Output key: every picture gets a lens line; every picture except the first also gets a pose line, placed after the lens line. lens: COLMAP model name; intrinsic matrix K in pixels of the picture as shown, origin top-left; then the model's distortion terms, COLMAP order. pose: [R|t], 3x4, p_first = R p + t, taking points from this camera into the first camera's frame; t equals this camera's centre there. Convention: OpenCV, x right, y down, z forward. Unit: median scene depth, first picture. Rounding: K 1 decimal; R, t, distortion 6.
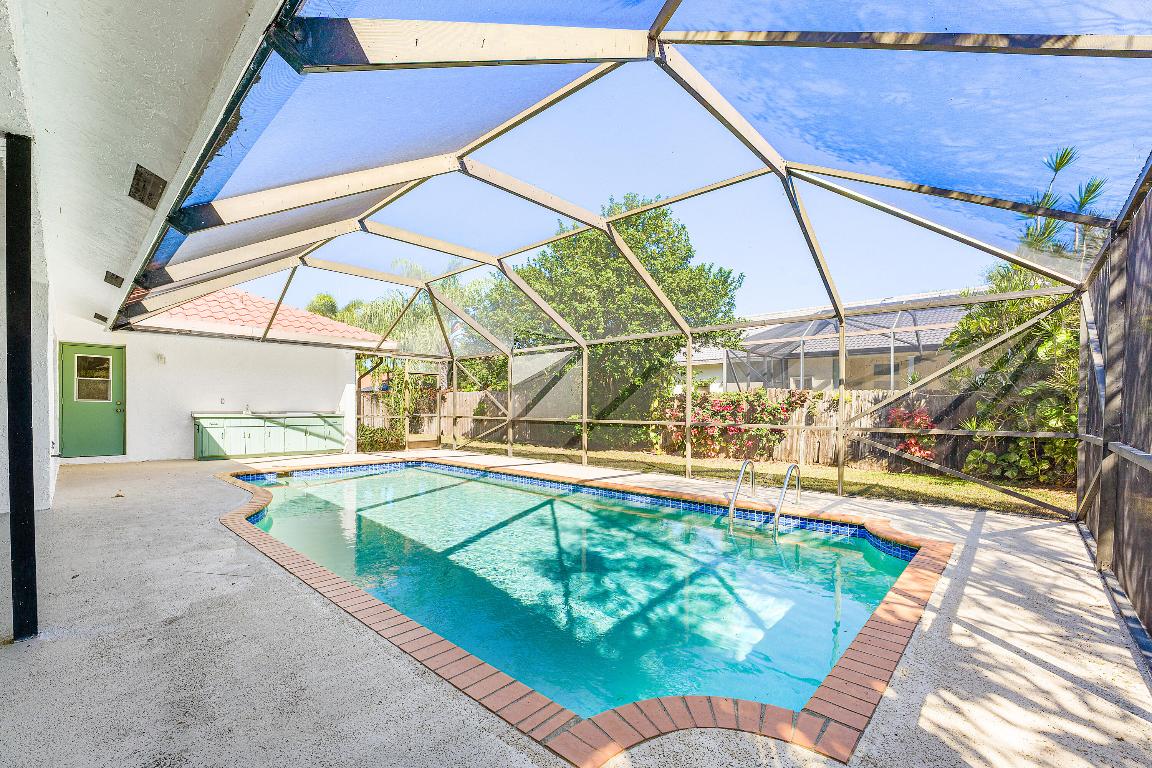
lens RADIAL K [[477.5, 0, 558.3], [0, 477.5, 370.2], [0, 0, 1]] dist [-0.001300, -0.000024]
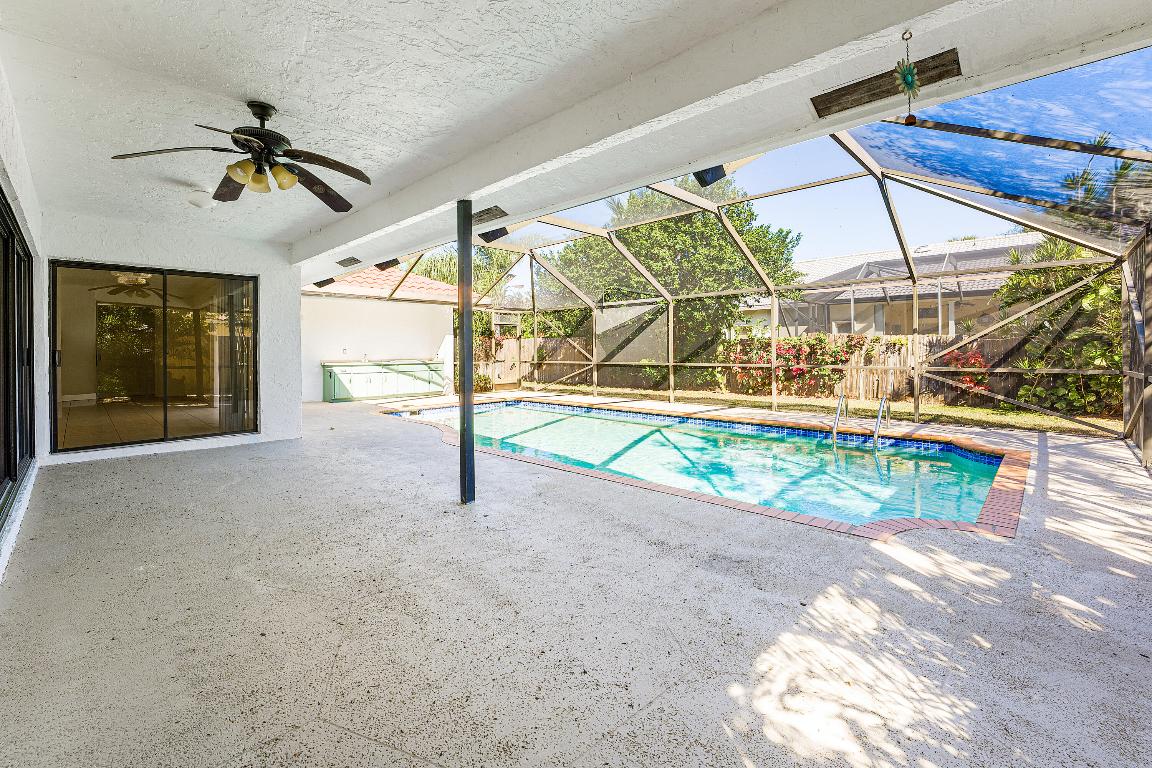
lens RADIAL K [[453.4, 0, 570.7], [0, 453.4, 311.2], [0, 0, 1]] dist [0.010868, -0.000047]
pose [[0.999092, -0.017635, -0.038779, -0.195731], [0.017242, 0.999797, -0.010464, -0.022901], [0.038956, 0.009786, 0.999193, -0.169886]]
